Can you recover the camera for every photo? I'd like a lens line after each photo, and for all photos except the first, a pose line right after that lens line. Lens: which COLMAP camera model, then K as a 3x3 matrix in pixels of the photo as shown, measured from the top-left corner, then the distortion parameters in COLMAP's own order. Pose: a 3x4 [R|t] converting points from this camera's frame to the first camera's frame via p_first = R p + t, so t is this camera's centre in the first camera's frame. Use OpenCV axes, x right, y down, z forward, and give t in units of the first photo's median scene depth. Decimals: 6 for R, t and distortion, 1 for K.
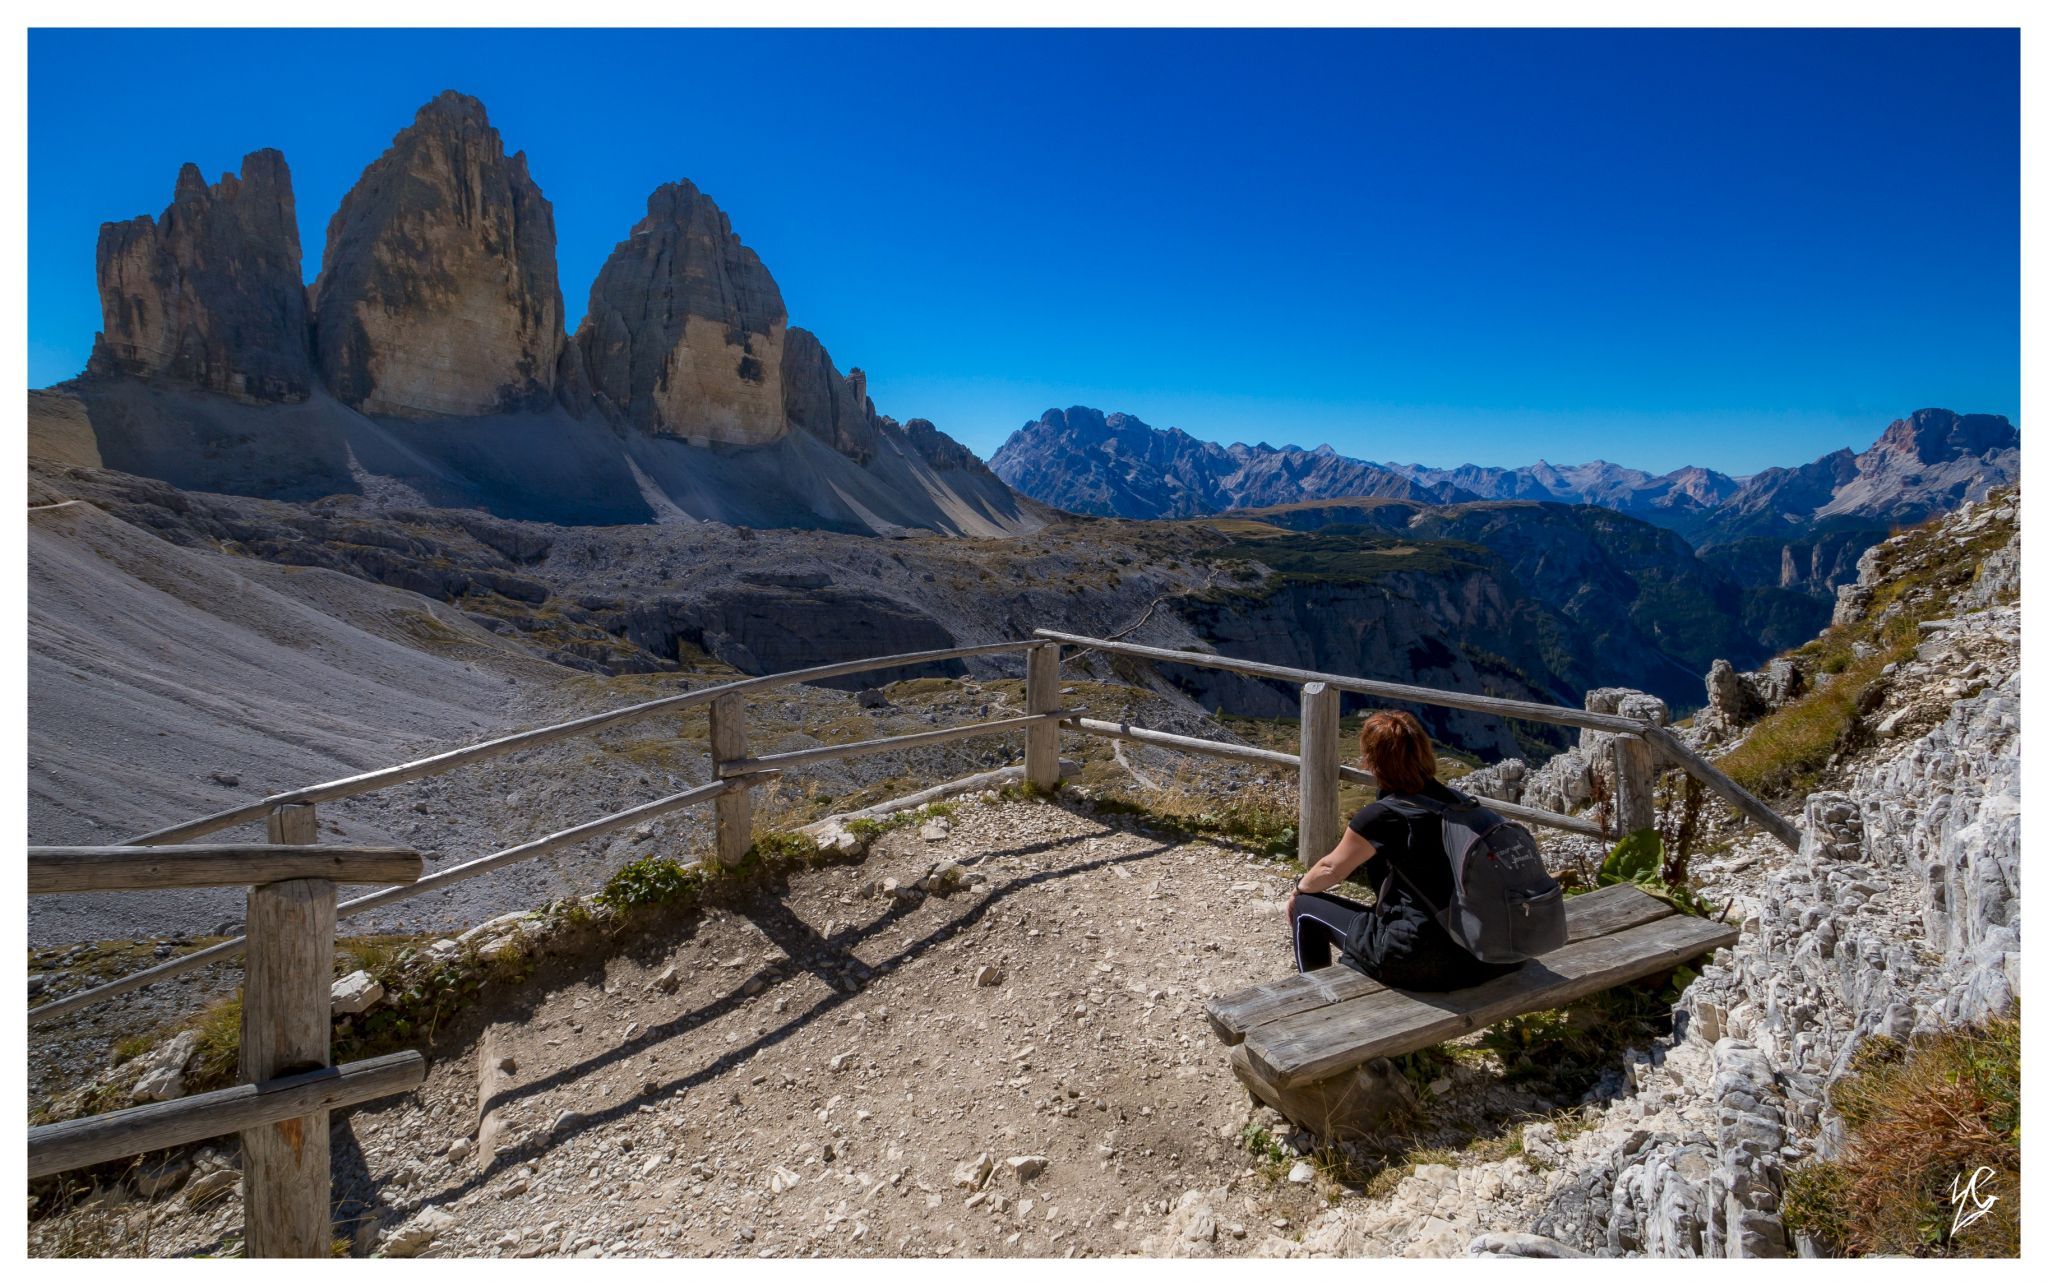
lens RADIAL K [[985.1, 0, 968.1], [0, 985.1, 583.7], [0, 0, 1]] dist [0.018429, -0.023533]
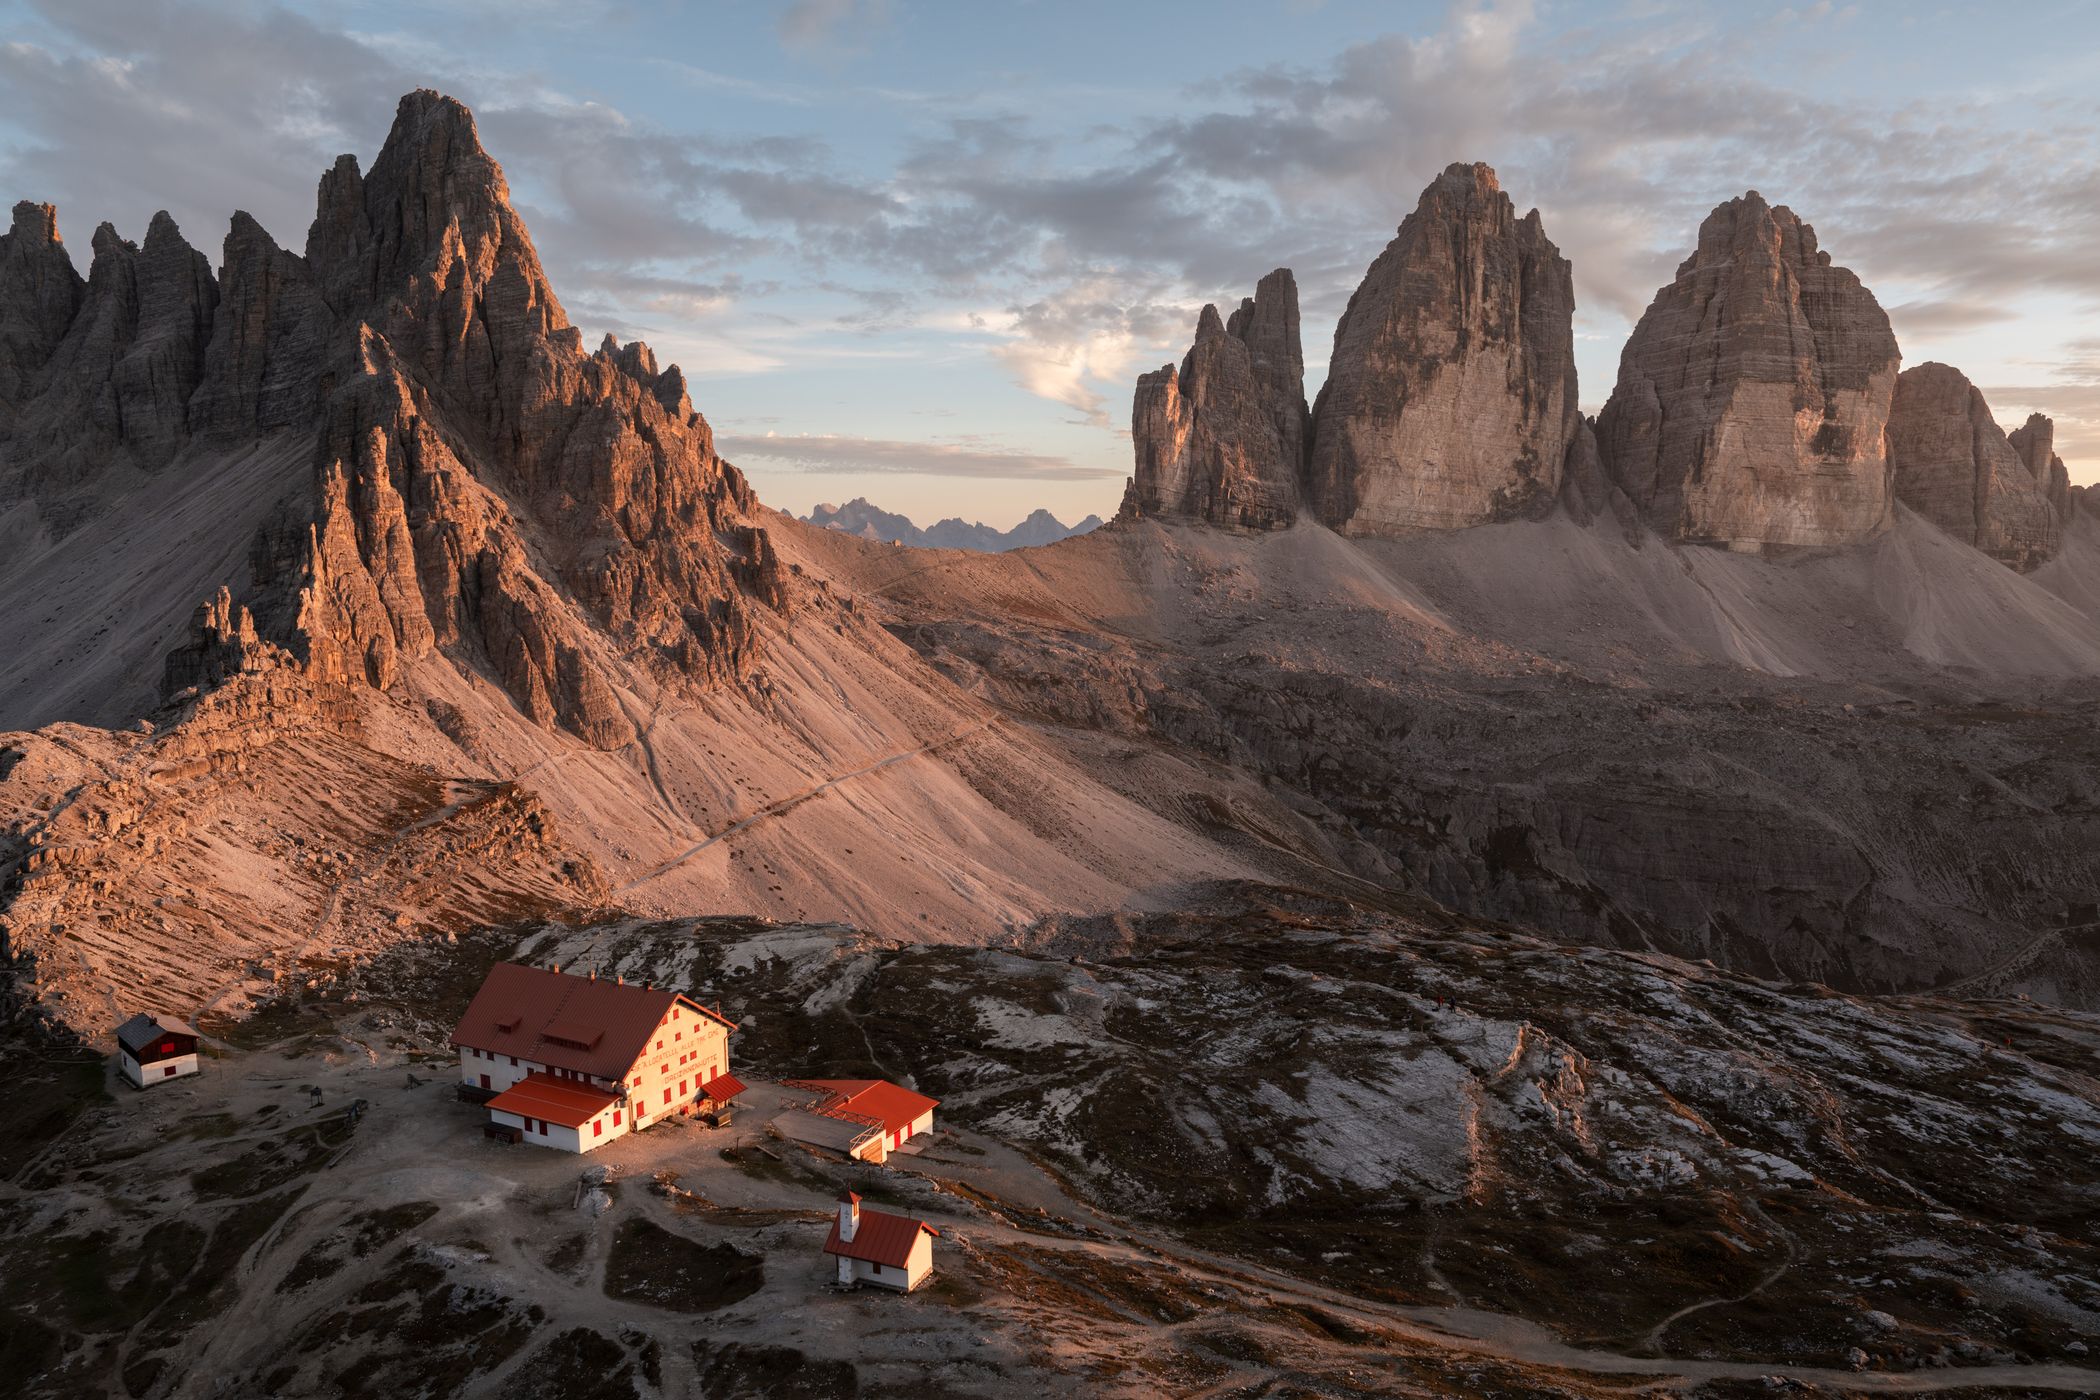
lens RADIAL K [[1446.2, 0, 1047.4], [0, 1446.2, 681.3], [0, 0, 1]] dist [-0.113691, 0.088101]
pose [[0.673042, 0.058454, -0.737291, 0.181162], [-0.059946, 0.997904, 0.024393, -0.042785], [0.737171, 0.027780, 0.675135, -0.107260]]
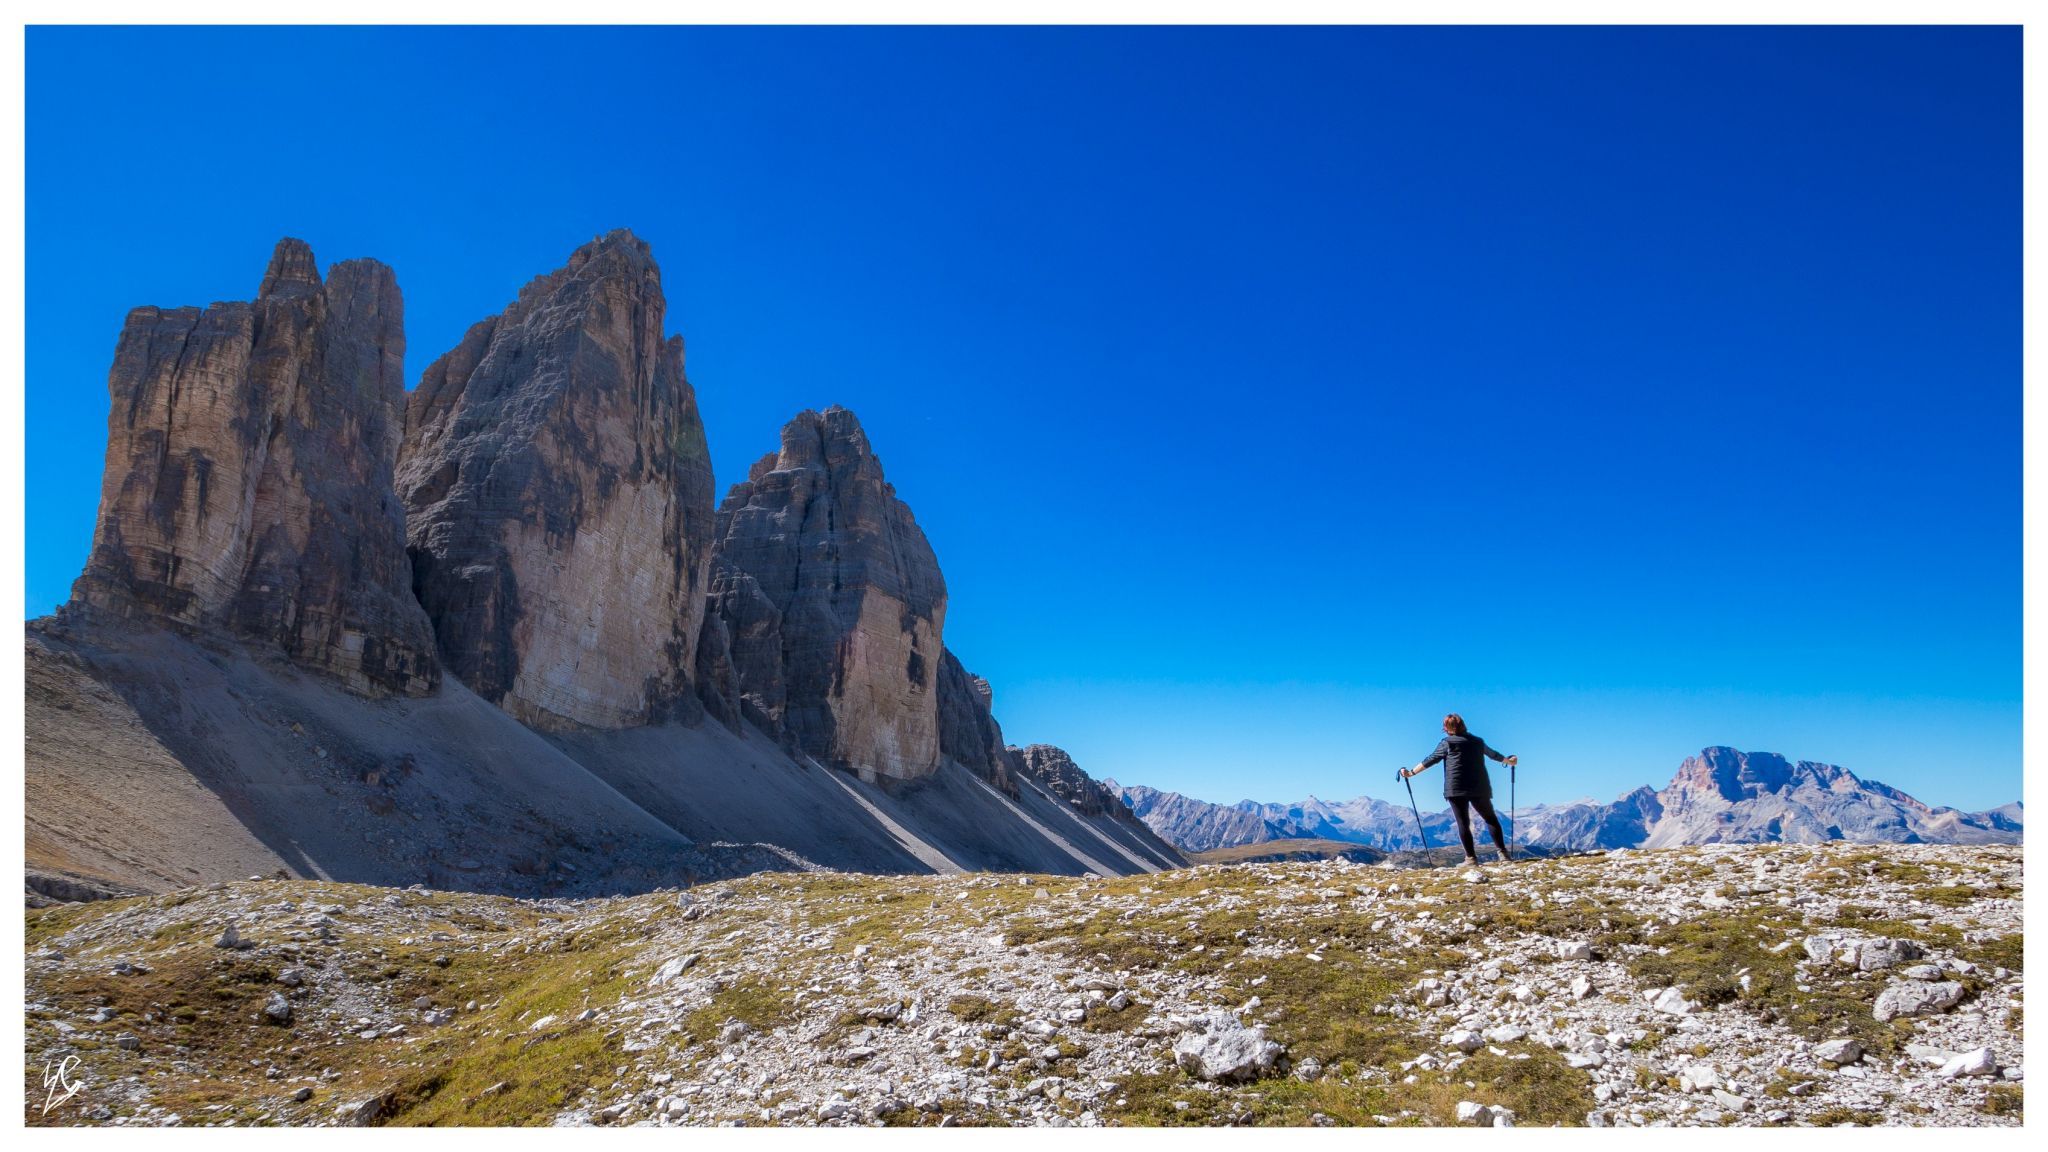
lens RADIAL K [[1068.7, 0, 881.8], [0, 1068.7, 624.7], [0, 0, 1]] dist [0.001785, -0.000136]
pose [[0.983898, 0.030698, 0.176076, -0.440509], [0.019387, 0.960998, -0.275875, -0.051342], [-0.177678, 0.274847, 0.944929, 0.353548]]
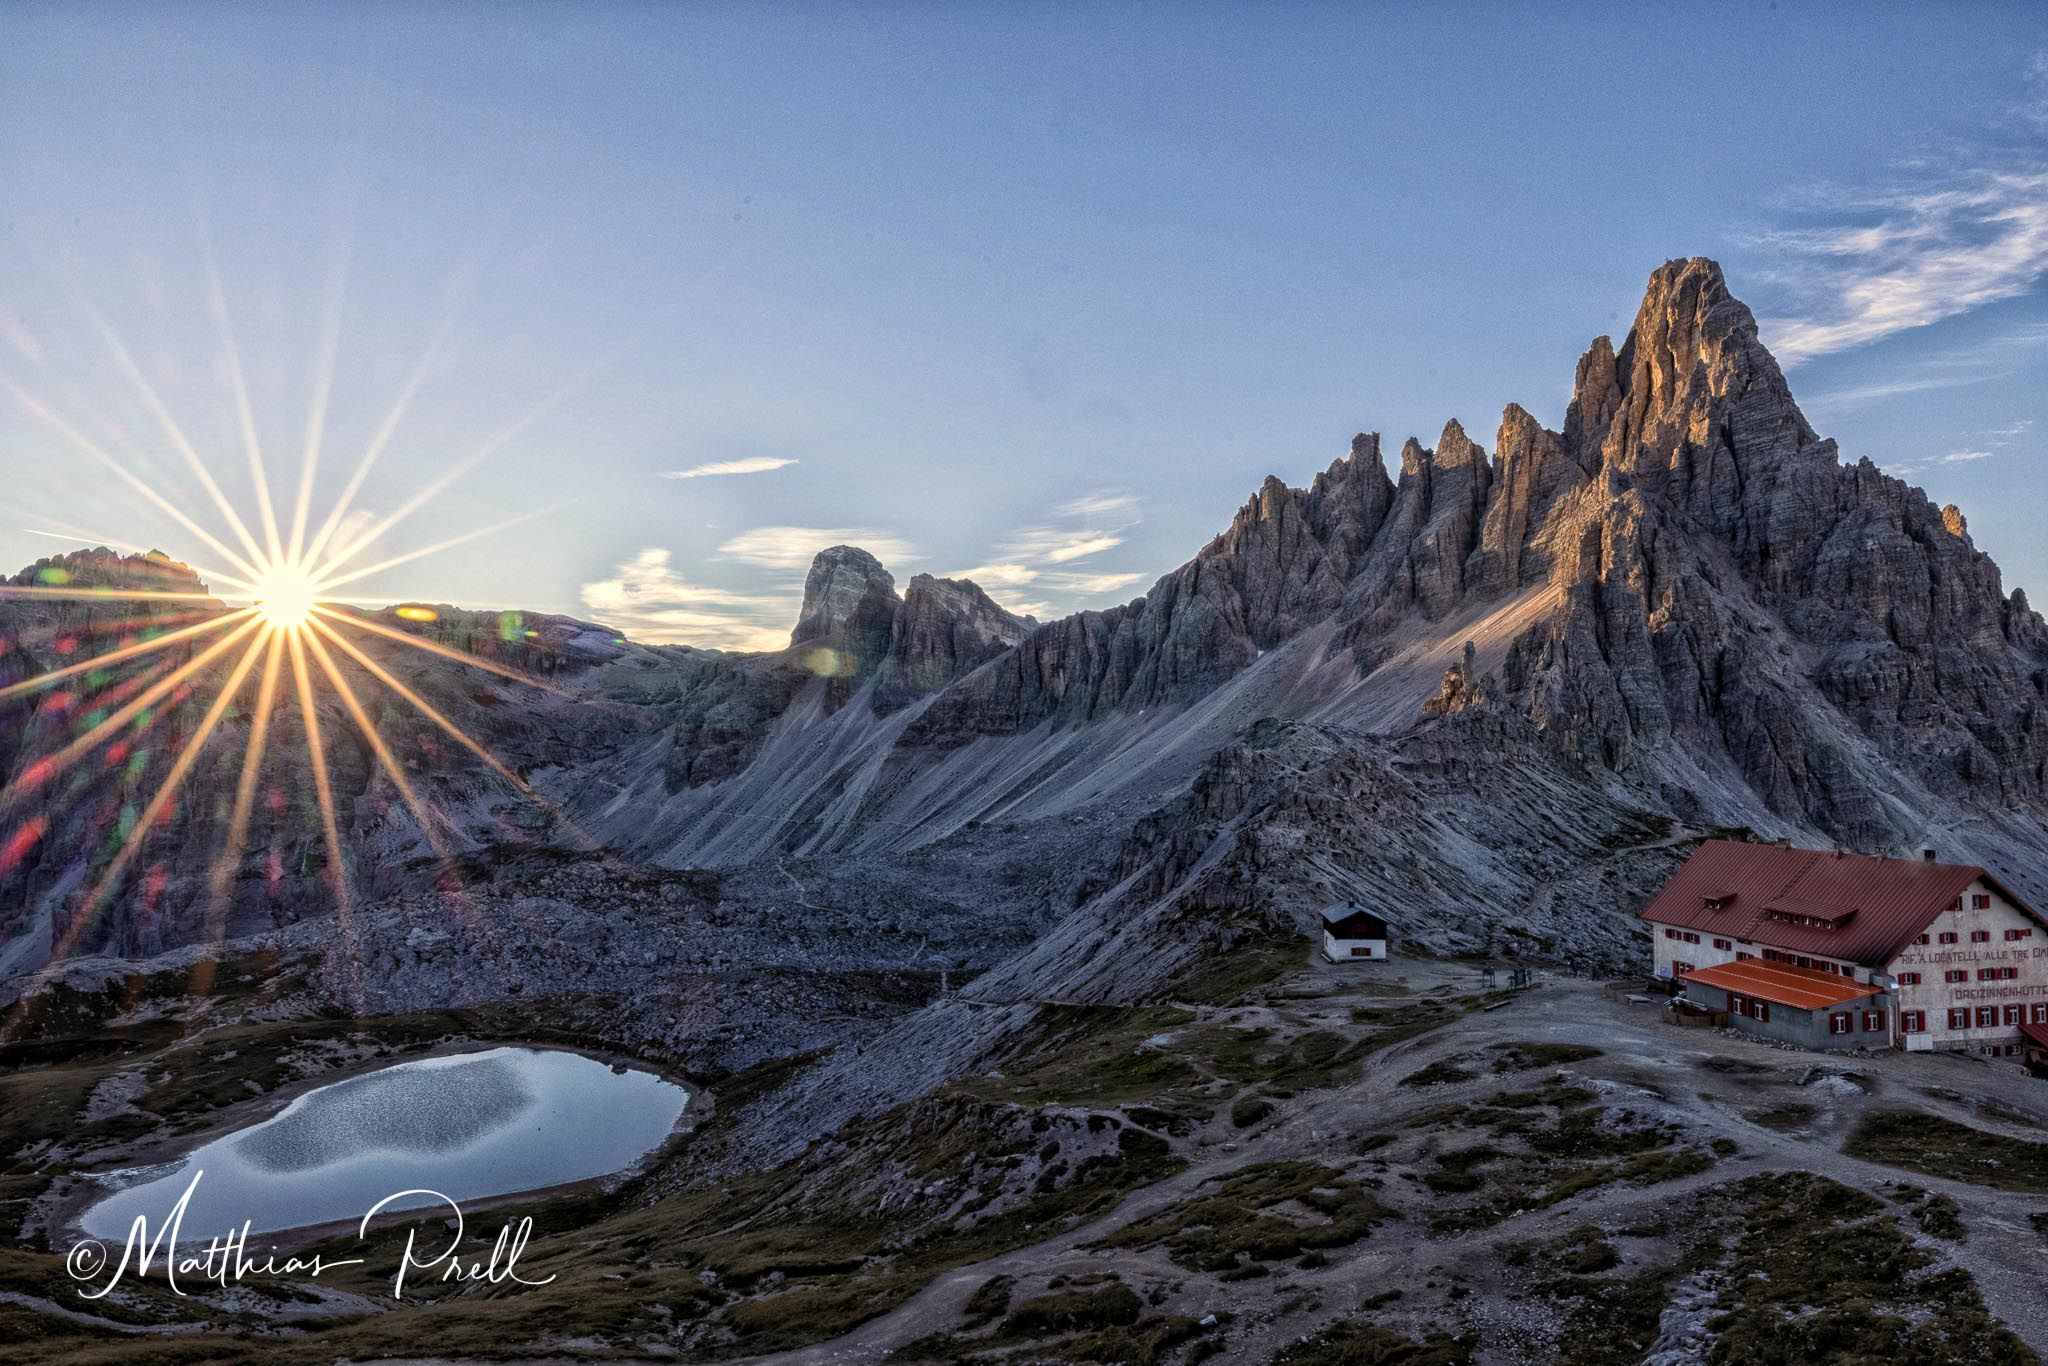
lens RADIAL K [[1253.0, 0, 1026.4], [0, 1253.0, 686.4], [0, 0, 1]] dist [-0.003887, -0.001163]
pose [[-0.149727, -0.045134, -0.987697, 0.161675], [-0.096605, 0.994846, -0.030816, -0.022618], [0.983997, 0.090802, -0.153316, -0.096937]]
